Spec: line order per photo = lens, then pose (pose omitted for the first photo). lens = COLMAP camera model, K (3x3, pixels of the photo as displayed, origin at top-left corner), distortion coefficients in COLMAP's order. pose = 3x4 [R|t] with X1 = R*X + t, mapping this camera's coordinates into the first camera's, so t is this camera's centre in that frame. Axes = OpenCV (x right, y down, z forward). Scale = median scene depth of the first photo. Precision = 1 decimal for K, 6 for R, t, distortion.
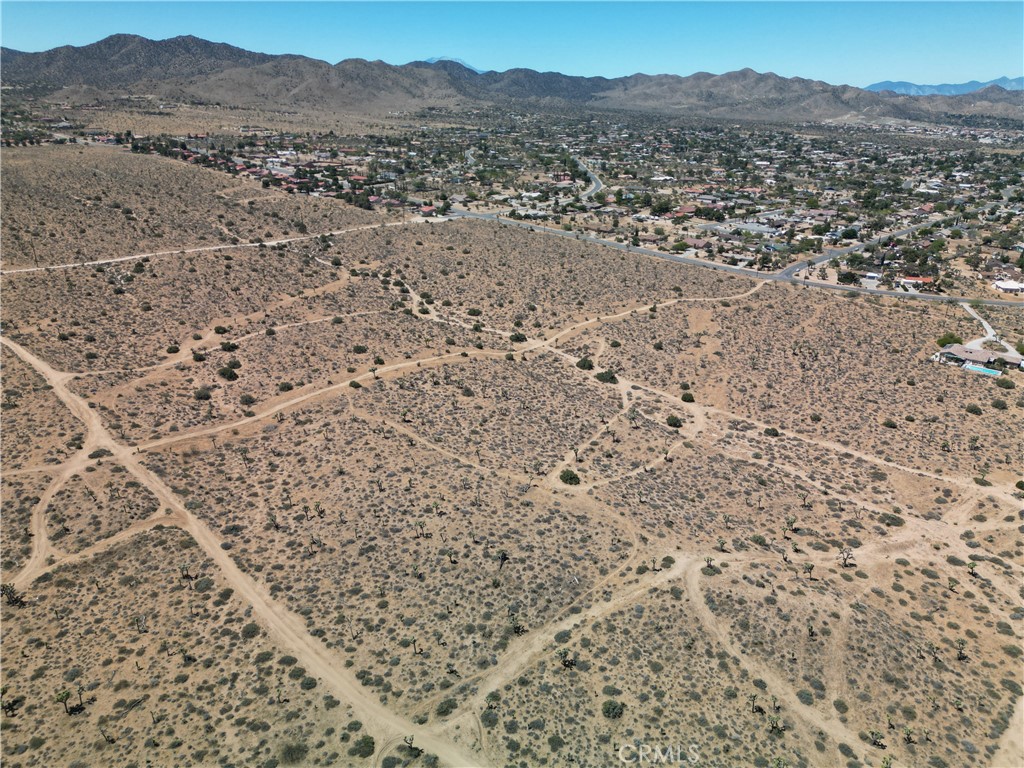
lens RADIAL K [[719.8, 0, 513.9], [0, 719.8, 383.4], [0, 0, 1]] dist [0.051510, -0.034517]
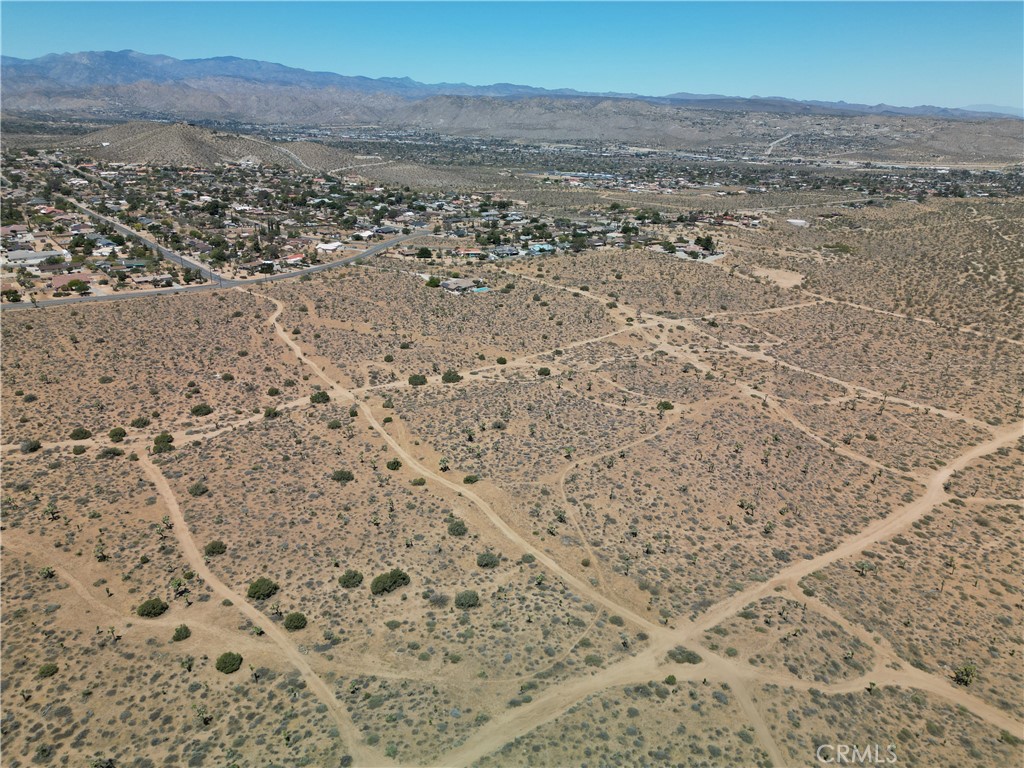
lens RADIAL K [[719.8, 0, 509.3], [0, 719.8, 383.7], [0, 0, 1]] dist [0.051510, -0.034517]
pose [[0.127800, -0.369745, 0.920302, -1.274872], [0.351824, 0.884468, 0.306491, -0.449906], [-0.927301, 0.284615, 0.243120, 1.041098]]
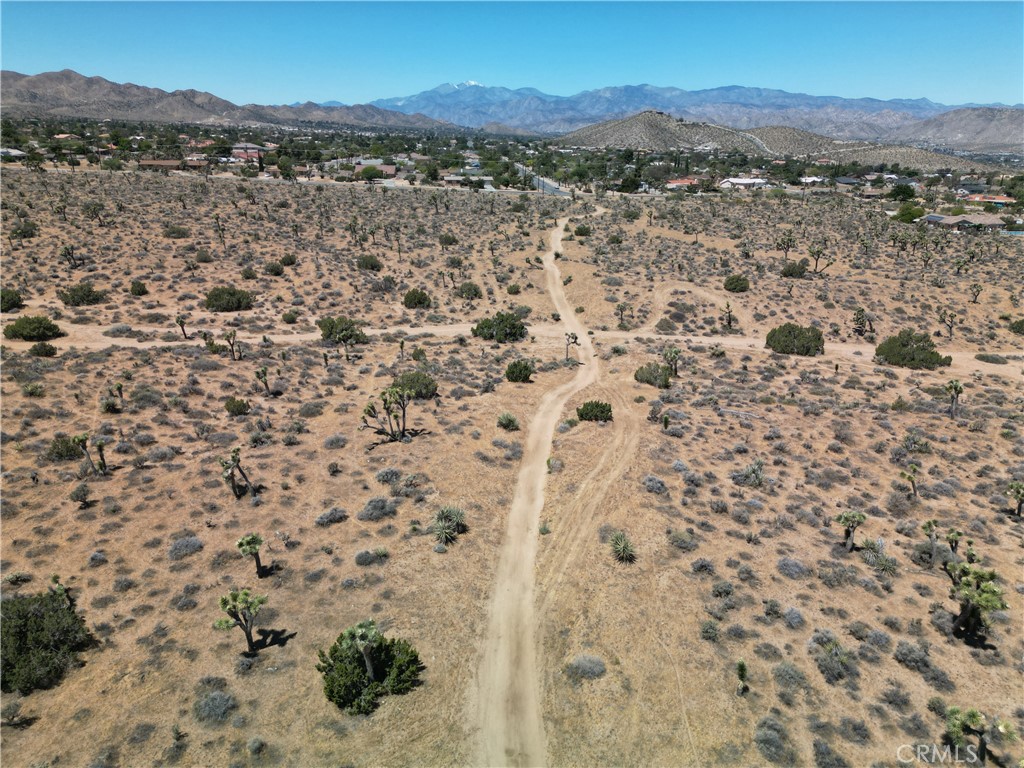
lens RADIAL K [[719.8, 0, 509.4], [0, 719.8, 383.8], [0, 0, 1]] dist [0.051510, -0.034517]
pose [[0.676872, -0.257544, 0.689576, -0.370467], [0.273453, 0.957733, 0.089281, -0.119896], [-0.683423, 0.128135, 0.718689, 1.369961]]
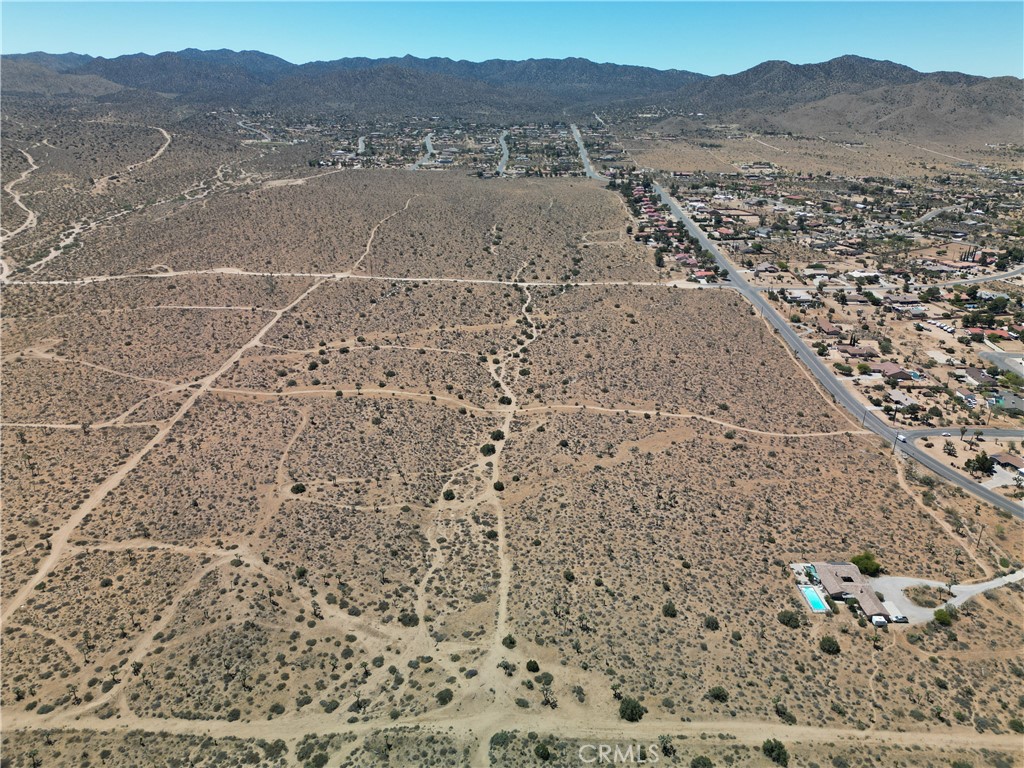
lens RADIAL K [[719.8, 0, 510.6], [0, 719.8, 381.8], [0, 0, 1]] dist [0.051510, -0.034517]
pose [[0.662912, 0.268127, -0.699039, 1.497366], [-0.276556, 0.955335, 0.104170, -0.391544], [0.695747, 0.124268, 0.707455, 0.254956]]
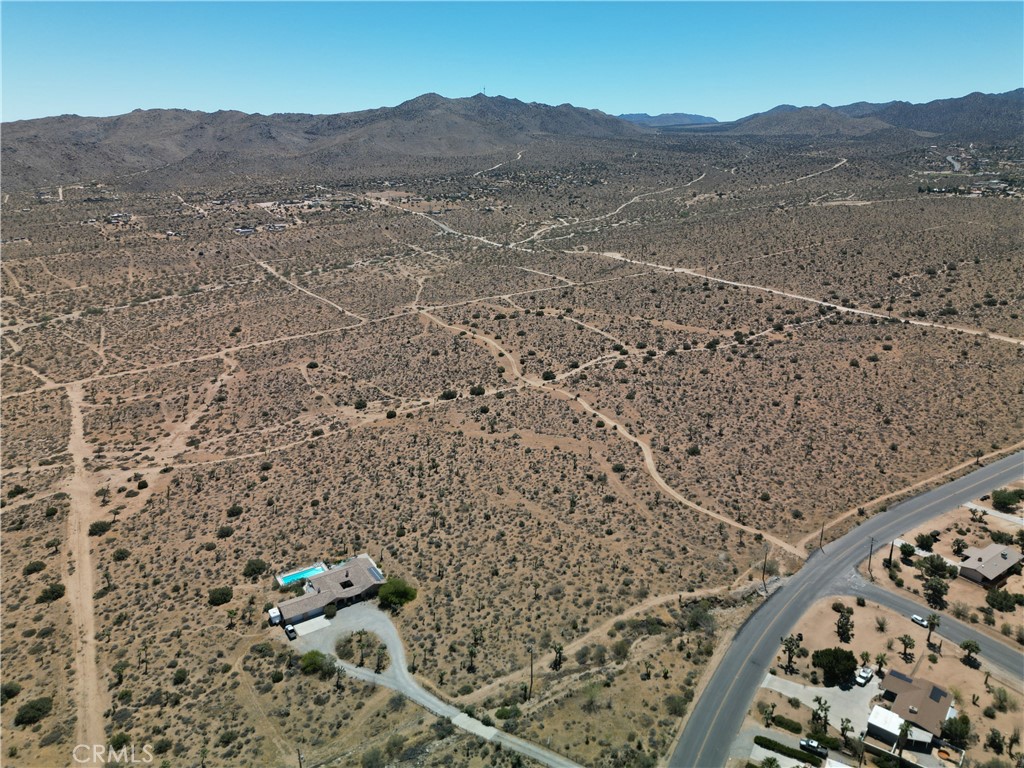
lens RADIAL K [[719.8, 0, 511.4], [0, 719.8, 385.2], [0, 0, 1]] dist [0.051510, -0.034517]
pose [[-0.270386, 0.285222, -0.919532, 1.889652], [-0.361055, 0.855359, 0.371484, -0.802037], [0.892485, 0.432446, -0.128296, 1.929746]]
